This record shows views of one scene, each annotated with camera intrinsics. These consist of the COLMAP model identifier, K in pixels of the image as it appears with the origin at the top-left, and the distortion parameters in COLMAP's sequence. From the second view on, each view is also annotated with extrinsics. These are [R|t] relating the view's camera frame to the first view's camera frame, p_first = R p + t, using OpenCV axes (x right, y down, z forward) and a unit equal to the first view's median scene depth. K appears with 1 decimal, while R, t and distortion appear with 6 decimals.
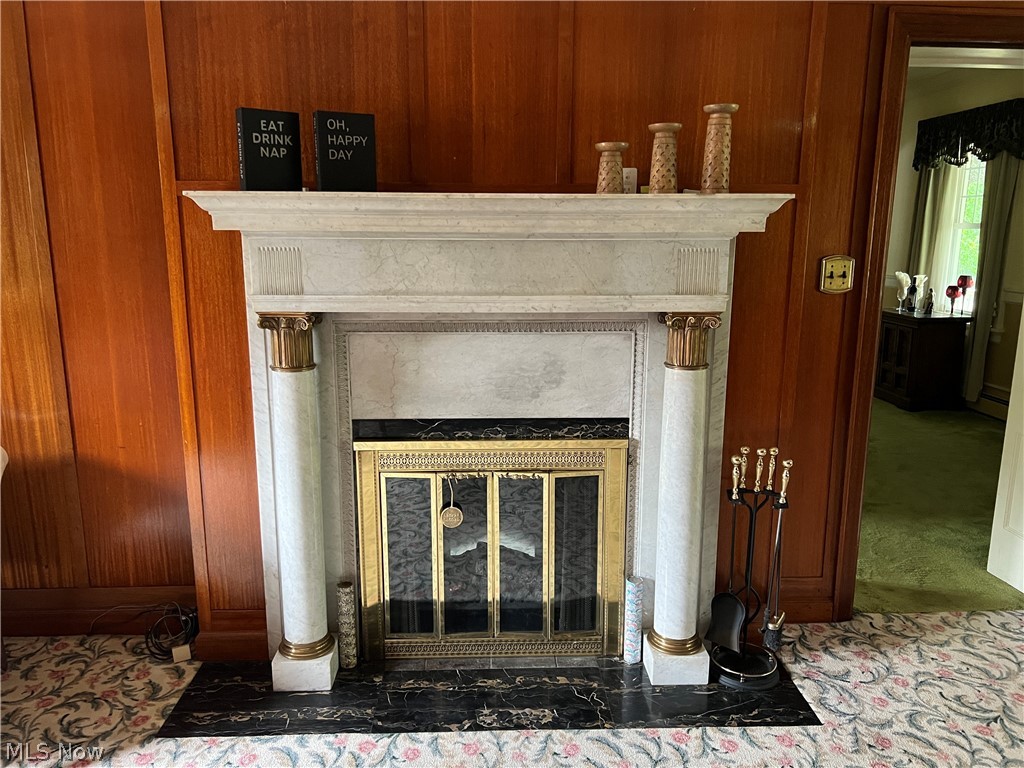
lens RADIAL K [[766.0, 0, 515.4], [0, 766.0, 384.9], [0, 0, 1]] dist [0.045209, -0.053142]
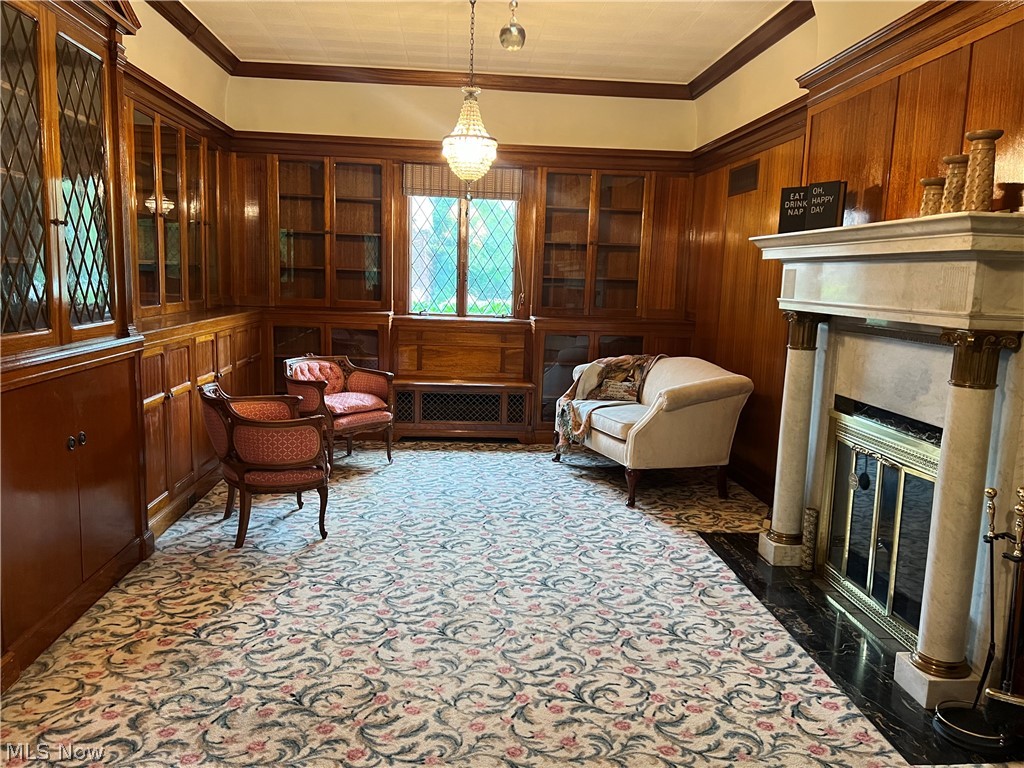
lens RADIAL K [[765.7, 0, 511.2], [0, 765.7, 382.7], [0, 0, 1]] dist [0.032887, -0.044588]
pose [[0.033151, 0.136217, -0.990124, 1.257829], [-0.222036, 0.966916, 0.125590, -0.021466], [0.974475, 0.215680, 0.062299, 0.367378]]
